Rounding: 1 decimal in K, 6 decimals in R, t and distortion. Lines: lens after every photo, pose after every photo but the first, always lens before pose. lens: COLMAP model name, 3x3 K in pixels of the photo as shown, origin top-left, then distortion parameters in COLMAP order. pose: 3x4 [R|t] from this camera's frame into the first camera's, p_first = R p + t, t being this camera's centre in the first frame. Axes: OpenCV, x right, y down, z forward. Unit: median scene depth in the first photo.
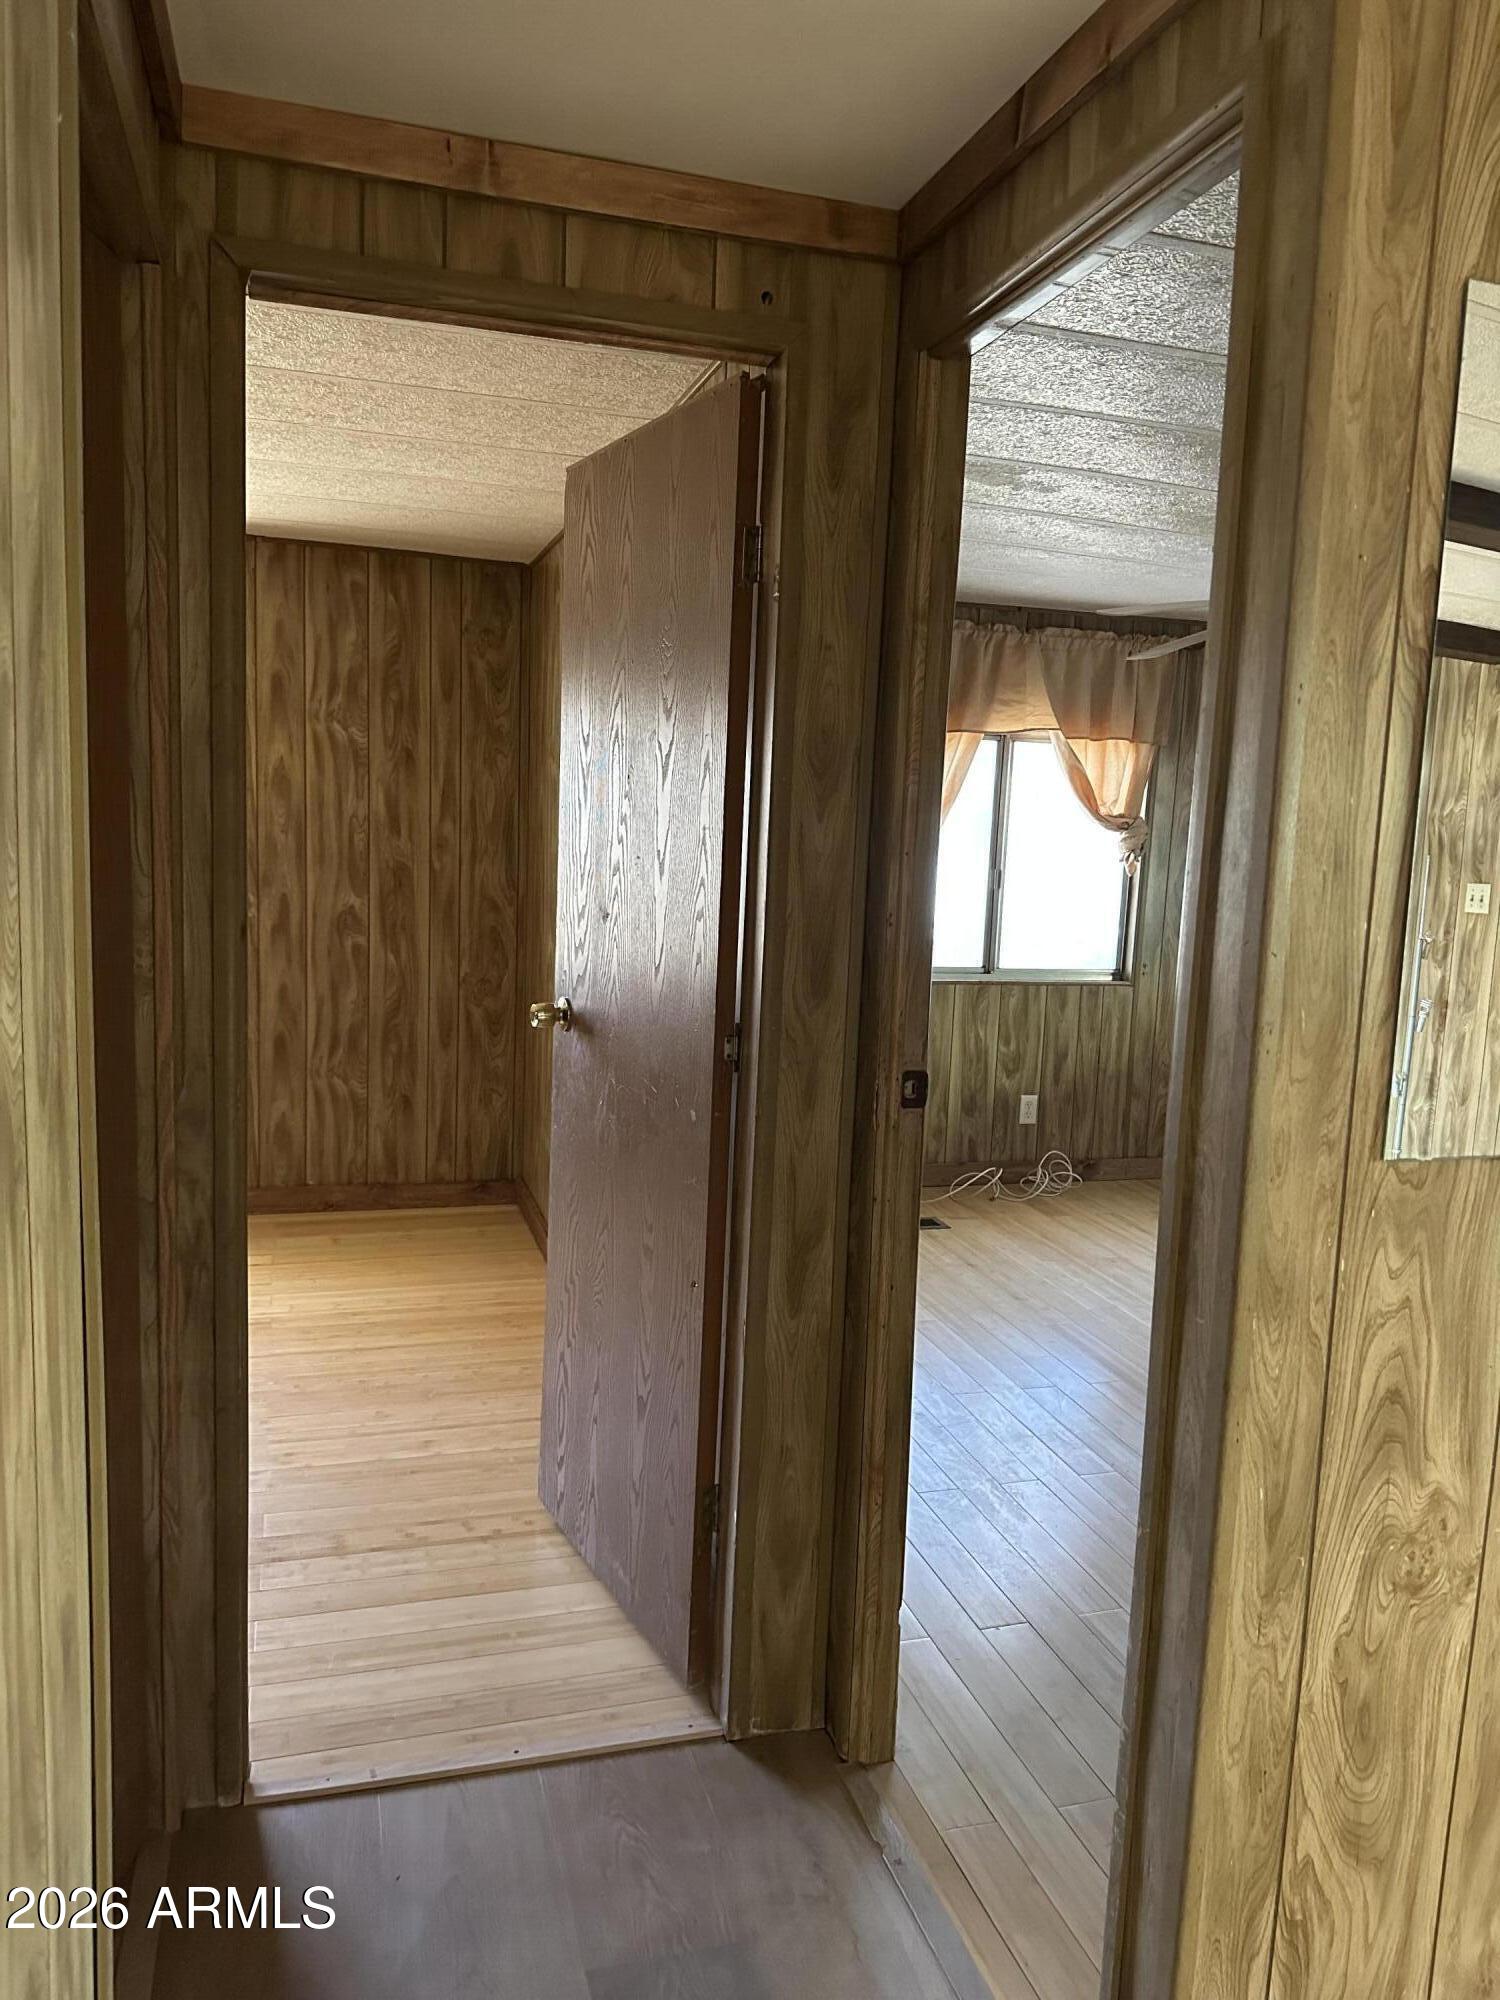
lens RADIAL K [[1409.7, 0, 760.8], [0, 1409.7, 1025.5], [0, 0, 1]] dist [0.074821, -0.099641]
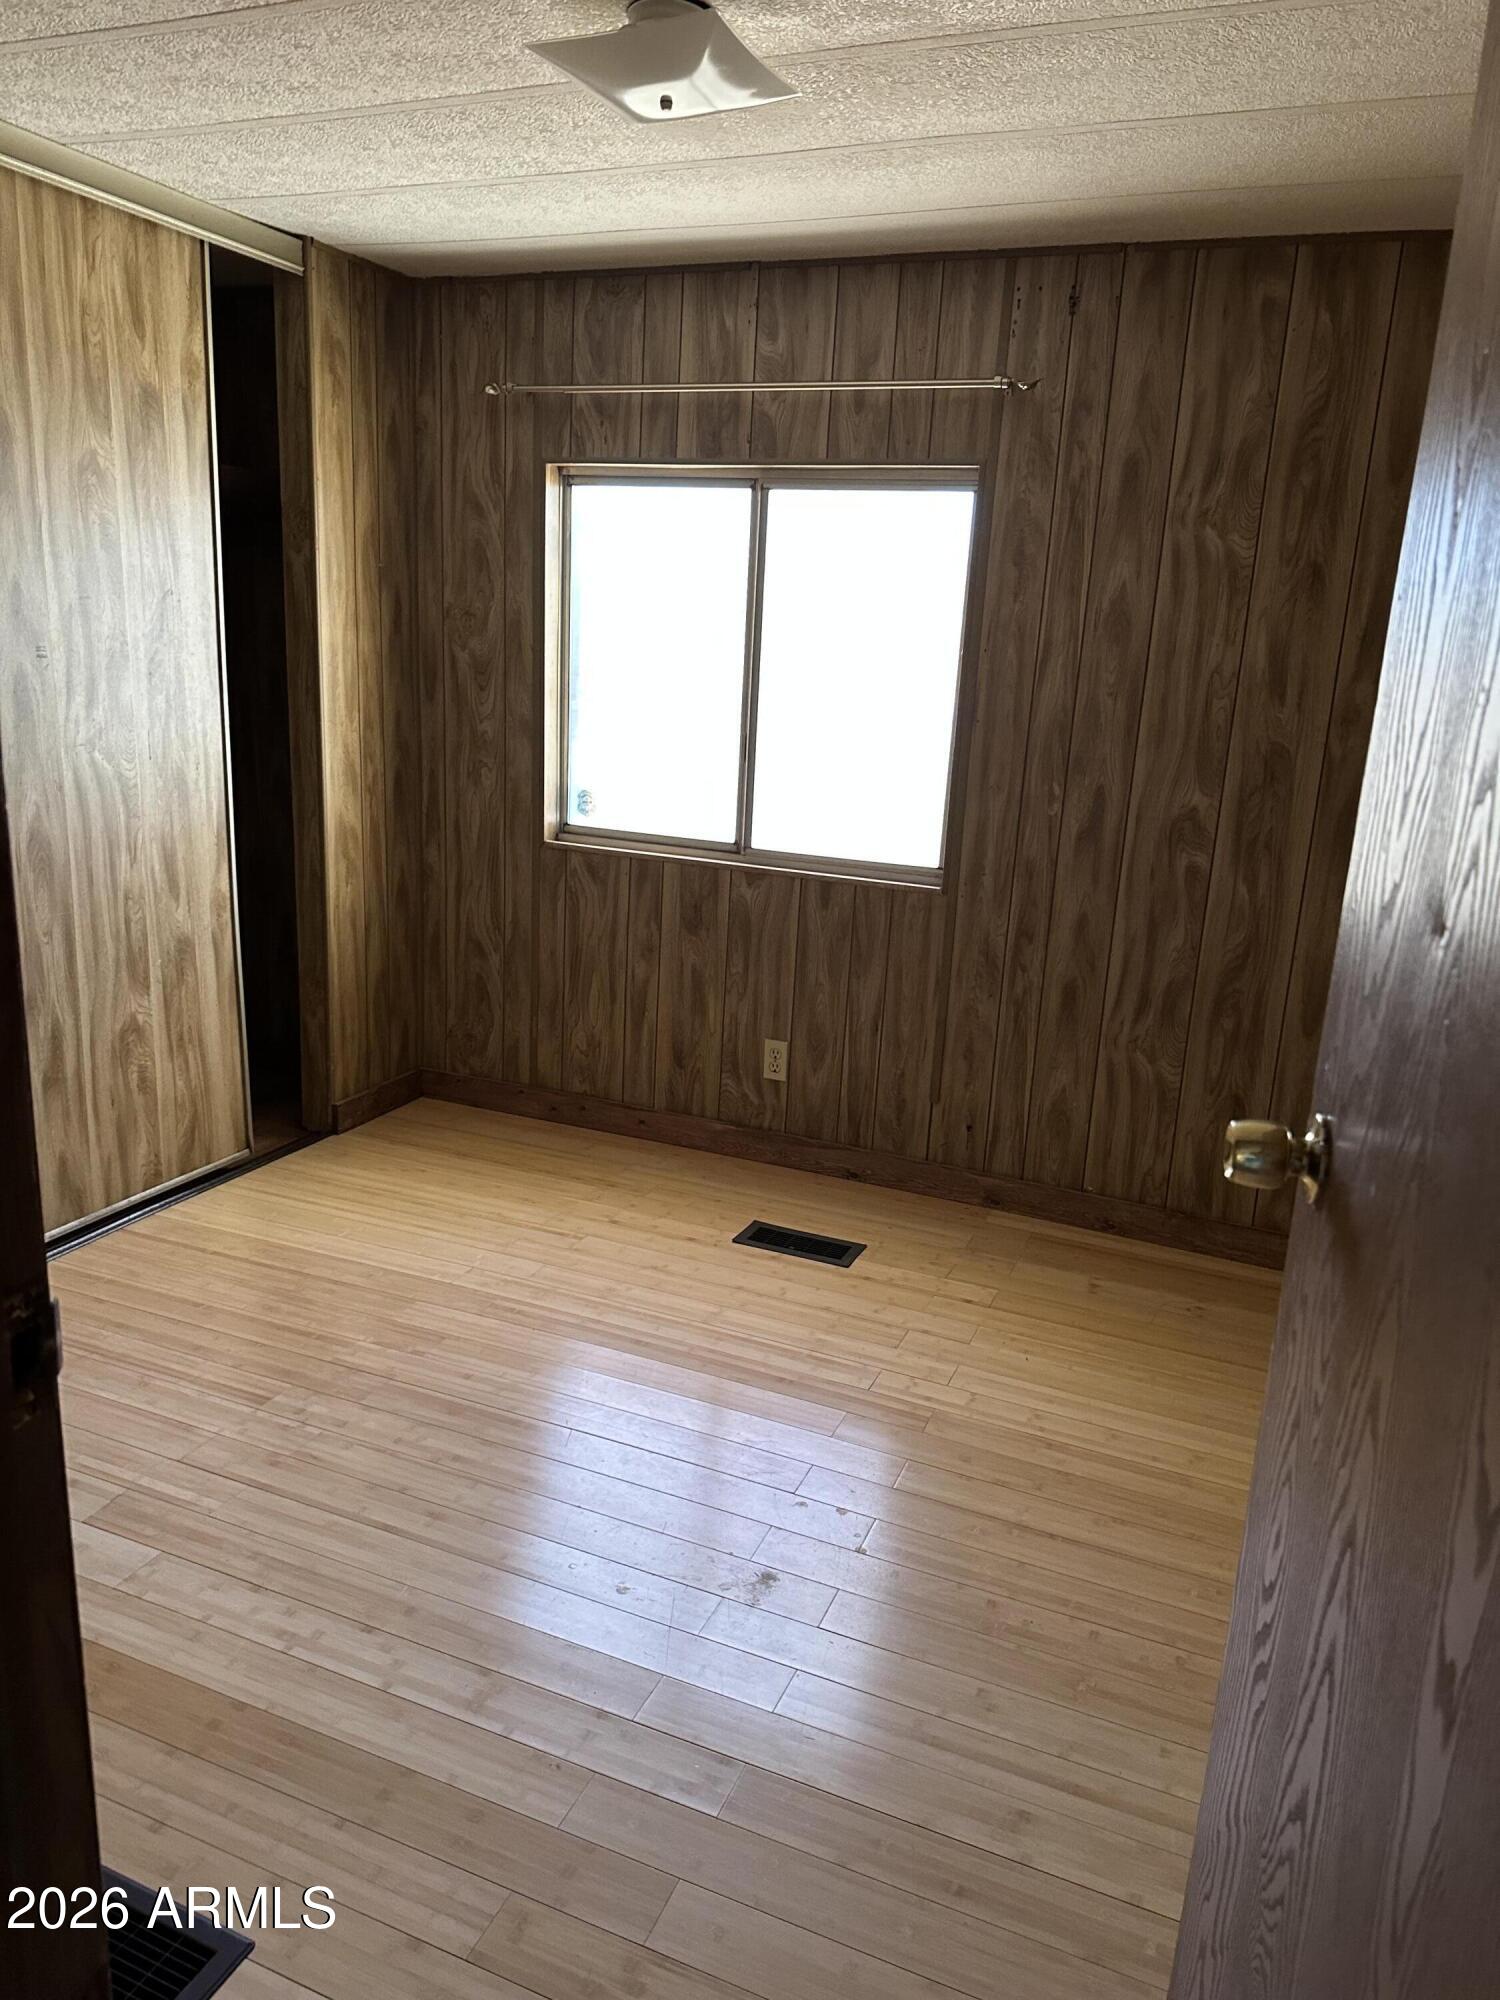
lens RADIAL K [[1409.7, 0, 764.0], [0, 1409.7, 1005.4], [0, 0, 1]] dist [0.074821, -0.099641]
pose [[0.768737, 0.156796, -0.620048, -0.259149], [-0.112058, 0.987507, 0.110787, -0.875107], [0.629672, -0.015685, 0.776703, 6.979784]]
